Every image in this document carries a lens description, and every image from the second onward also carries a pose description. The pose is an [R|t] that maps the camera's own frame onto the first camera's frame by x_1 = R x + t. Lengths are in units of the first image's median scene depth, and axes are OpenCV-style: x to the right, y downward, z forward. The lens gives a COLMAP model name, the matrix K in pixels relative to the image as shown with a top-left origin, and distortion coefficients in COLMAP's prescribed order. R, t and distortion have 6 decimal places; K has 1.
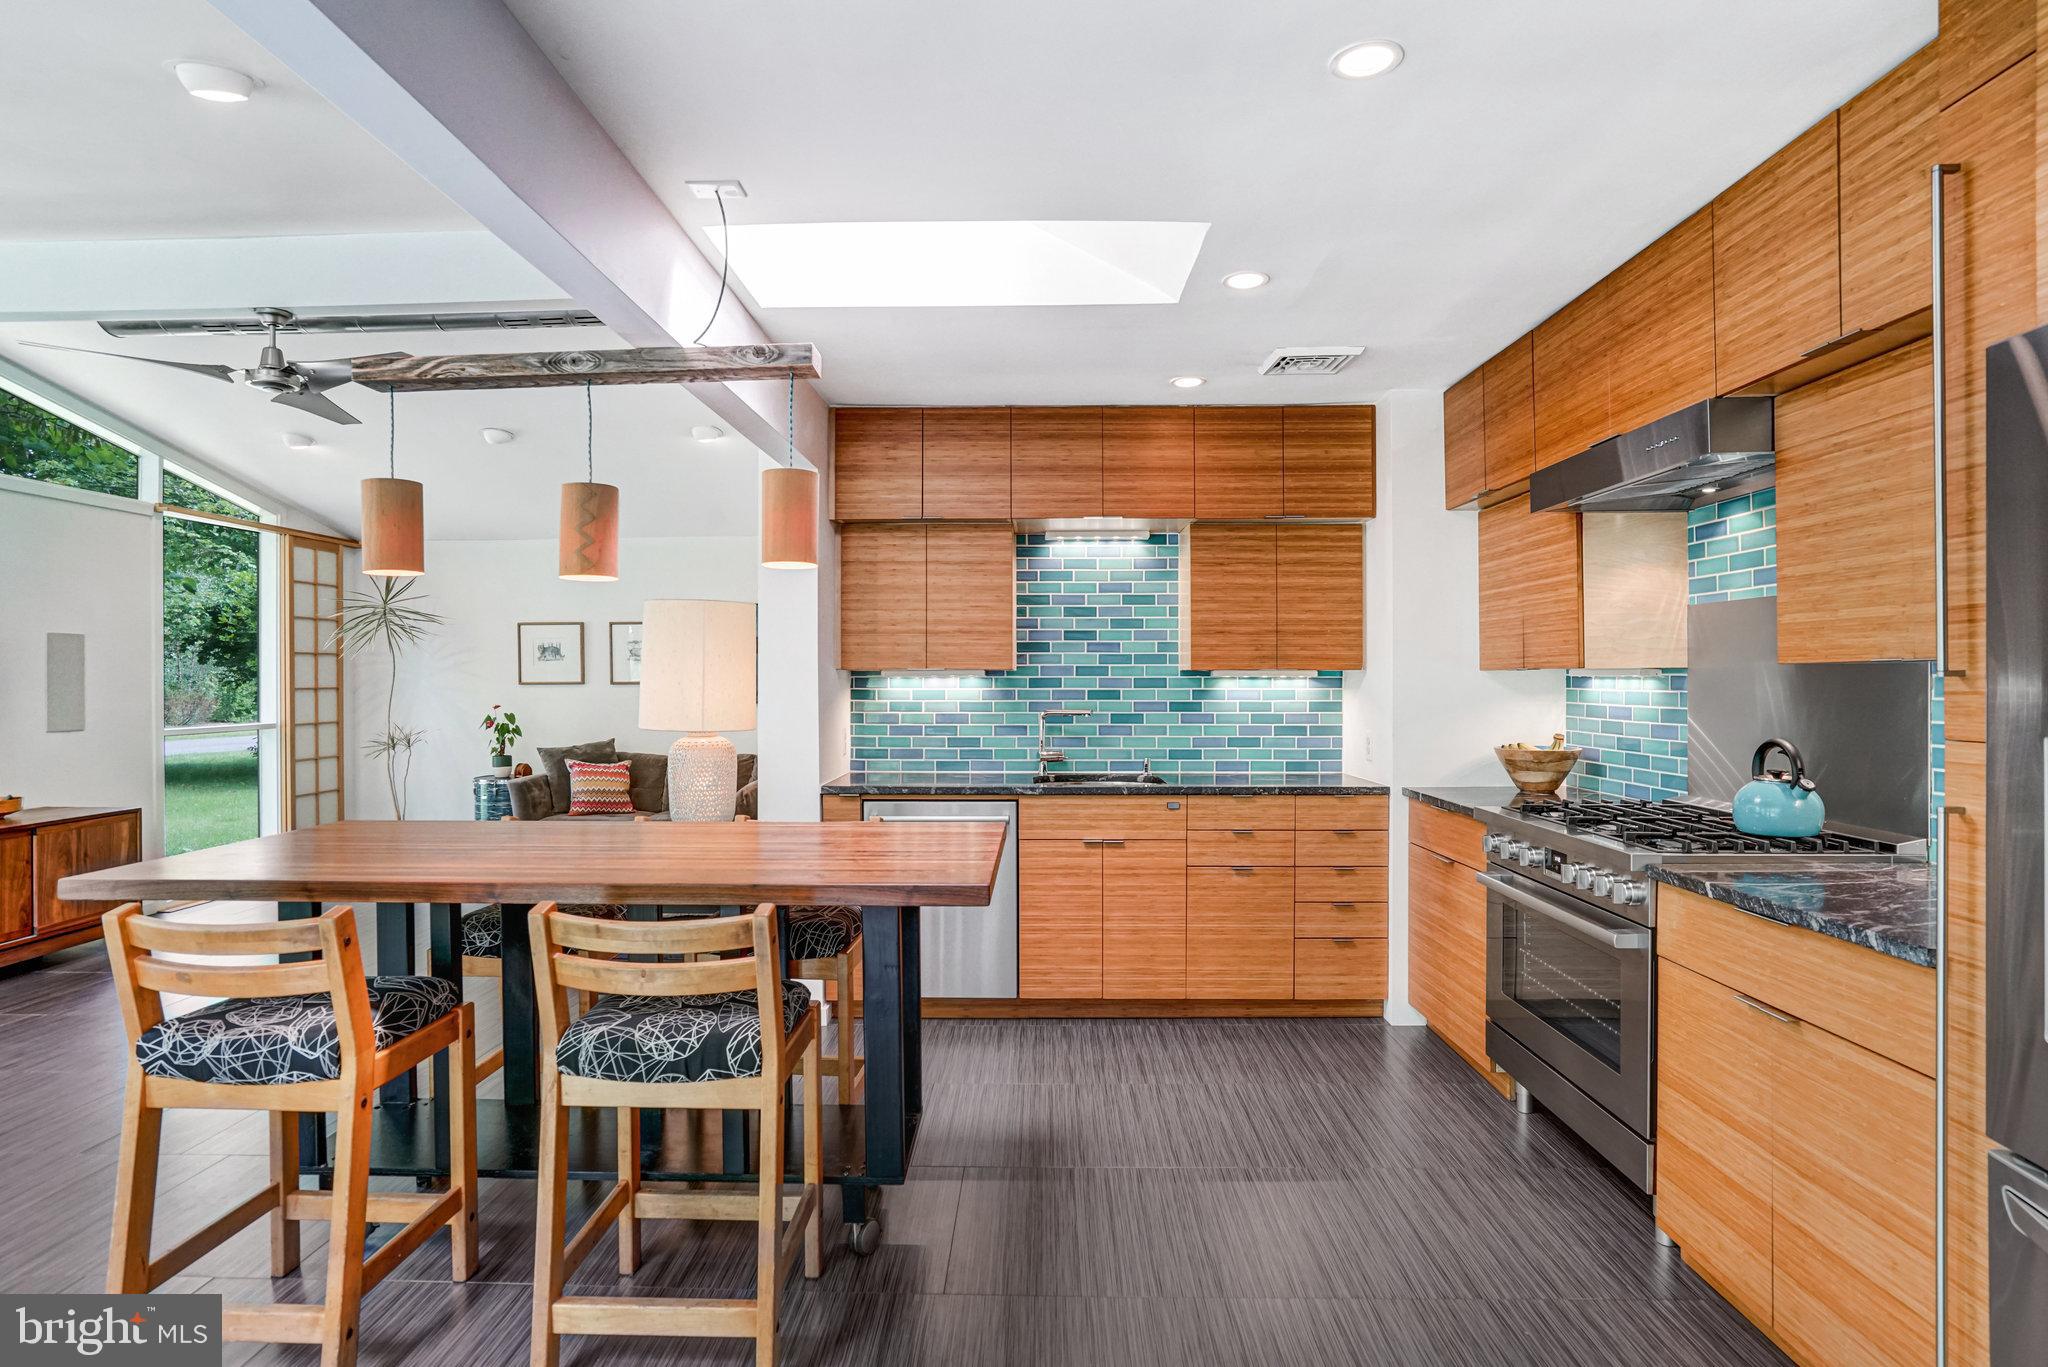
lens RADIAL K [[1067.7, 0, 998.2], [0, 1067.7, 684.8], [0, 0, 1]] dist [-0.081452, 0.057354]
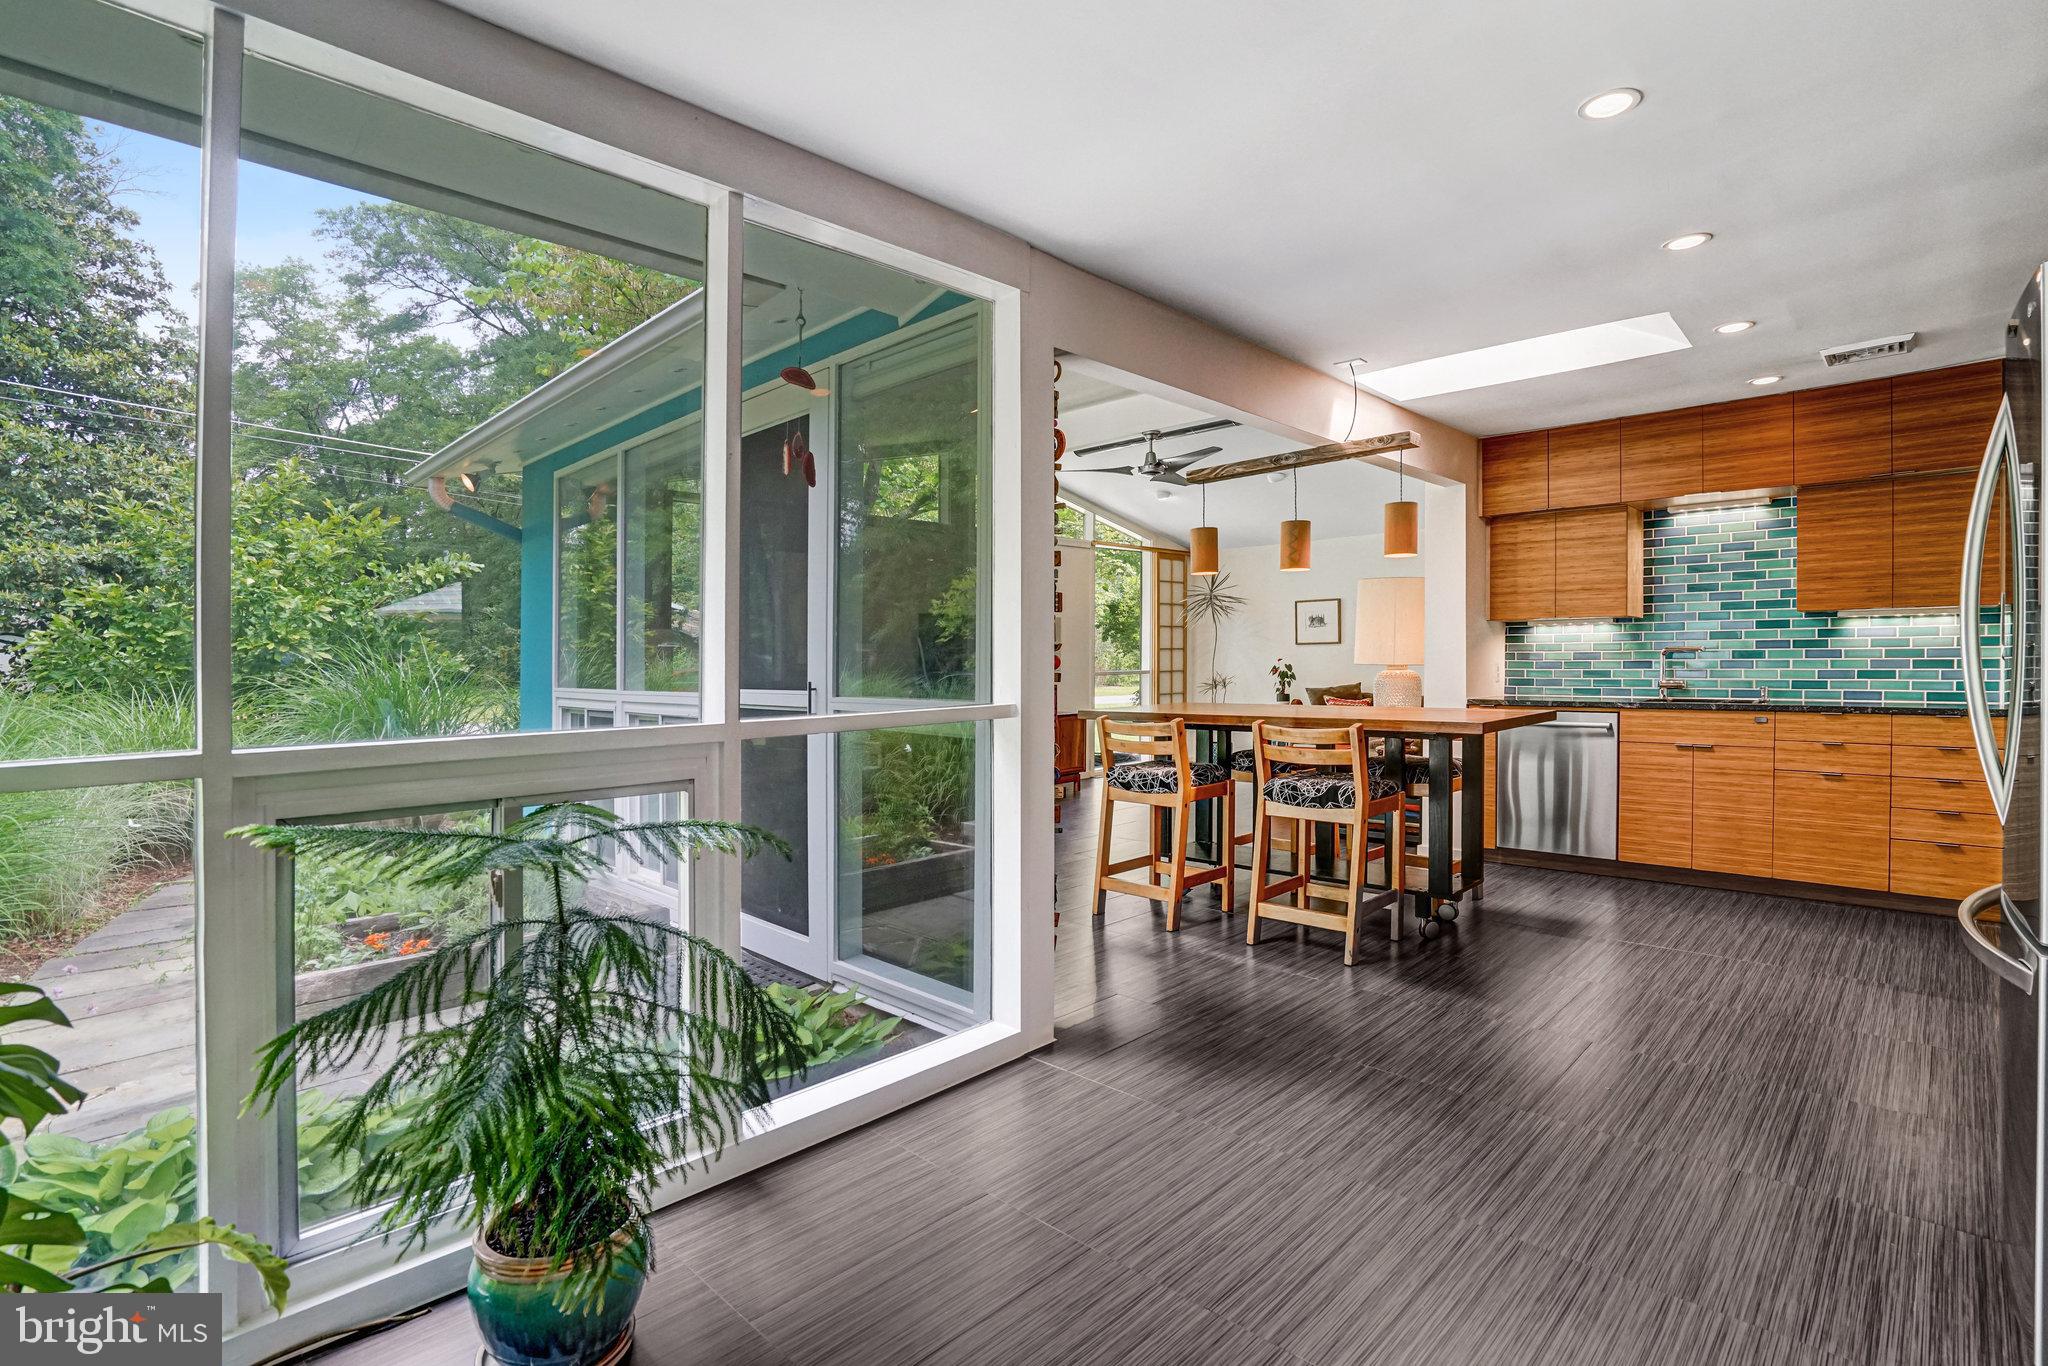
lens RADIAL K [[957.1, 0, 1024.0], [0, 957.1, 683.0], [0, 0, 1]] dist [-0.015056, 0.000176]
pose [[0.741837, 0.010186, -0.670503, 0.253581], [0.006272, 0.999735, 0.022127, 0.038011], [0.670551, -0.020620, 0.741577, -0.378490]]
